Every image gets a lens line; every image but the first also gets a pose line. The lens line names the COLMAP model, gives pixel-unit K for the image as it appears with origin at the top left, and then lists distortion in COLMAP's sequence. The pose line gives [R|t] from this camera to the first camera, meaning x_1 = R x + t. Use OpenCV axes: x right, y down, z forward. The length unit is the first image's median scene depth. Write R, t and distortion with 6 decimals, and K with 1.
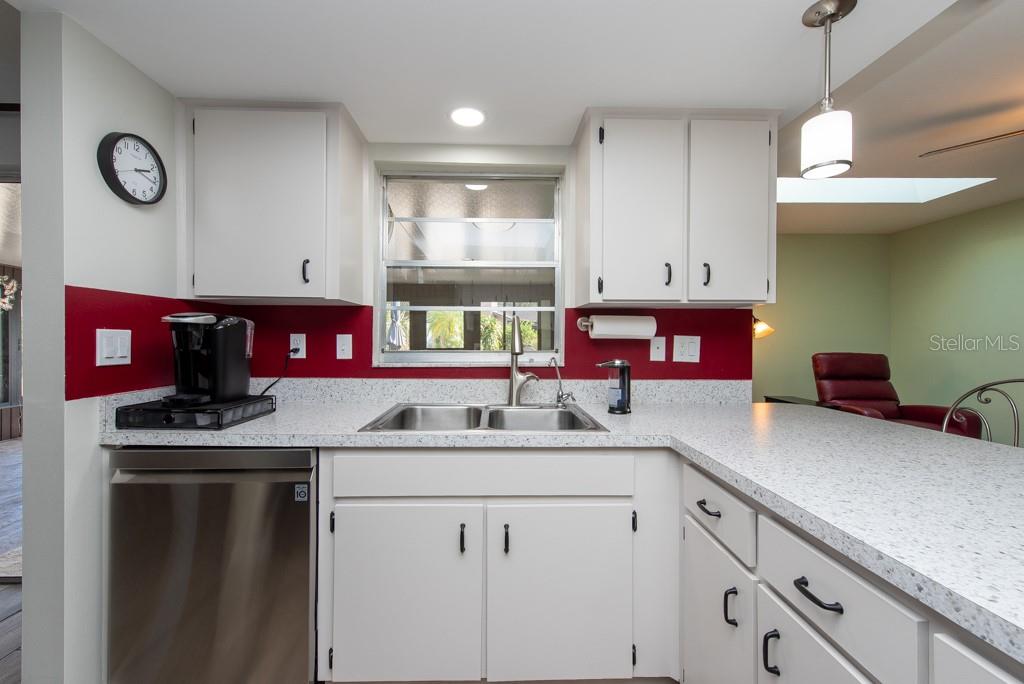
lens RADIAL K [[444.6, 0, 517.7], [0, 444.6, 334.2], [0, 0, 1]] dist [0.009495, -0.000964]
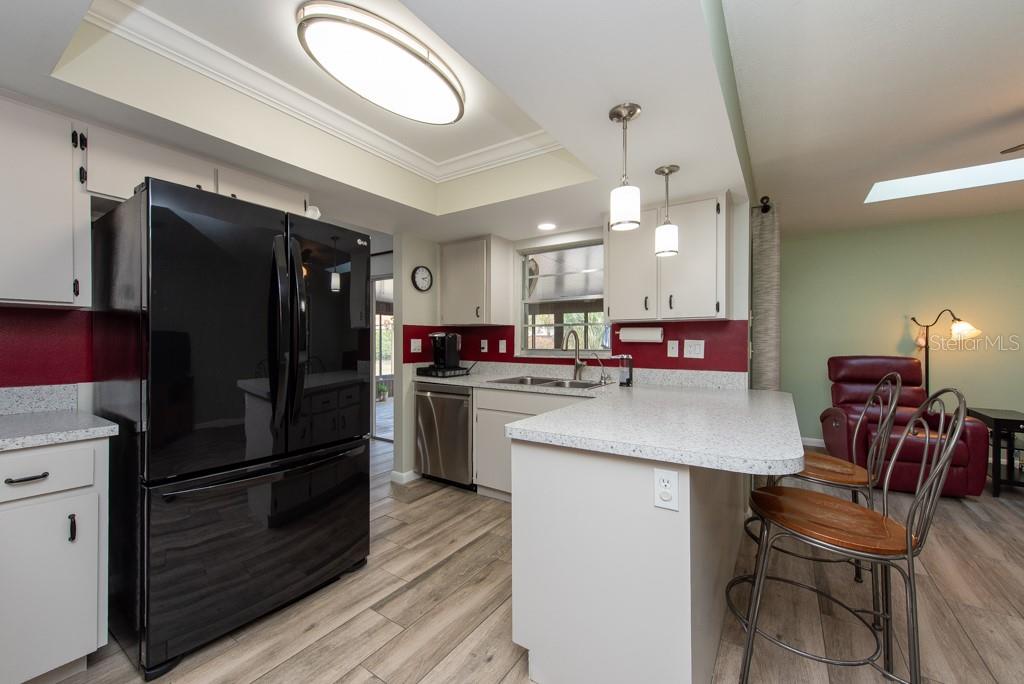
lens RADIAL K [[401.0, 0, 508.7], [0, 401.0, 342.5], [0, 0, 1]] dist [0.013160, -0.003064]
pose [[0.802108, -0.003050, -0.597172, 0.778345], [0.007190, 0.999964, 0.004549, 0.001799], [0.597136, -0.007942, 0.802101, -0.481793]]
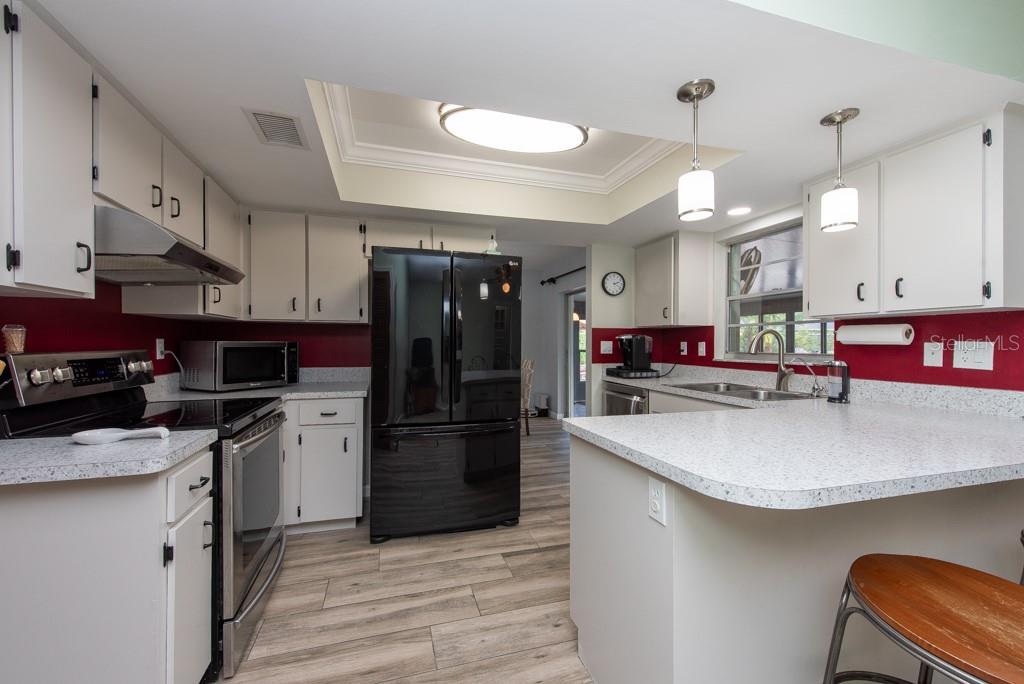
lens RADIAL K [[401.0, 0, 509.8], [0, 401.0, 344.0], [0, 0, 1]] dist [0.013160, -0.003064]
pose [[0.252575, -0.002823, -0.967573, 1.107181], [0.005441, 0.999984, -0.001497, 0.005954], [0.967562, -0.004887, 0.252586, -0.199064]]
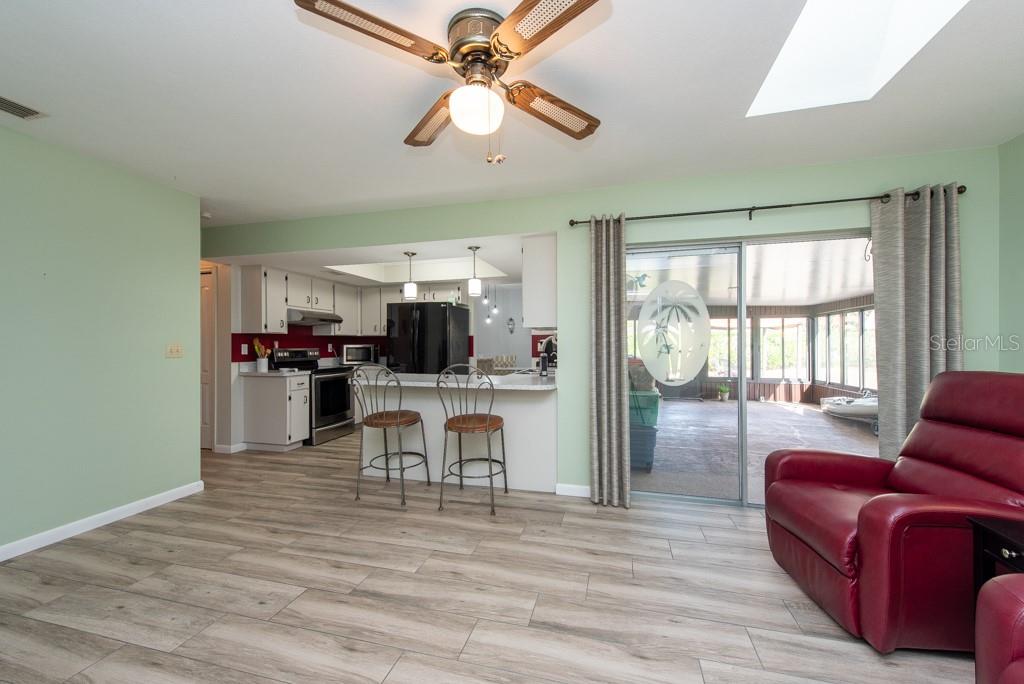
lens RADIAL K [[401.0, 0, 517.5], [0, 401.0, 344.4], [0, 0, 1]] dist [0.013160, -0.003064]
pose [[-0.297207, -0.005567, -0.954797, 2.372858], [0.006144, 0.999951, -0.007742, 0.022055], [0.954793, -0.008167, -0.297159, 1.600380]]
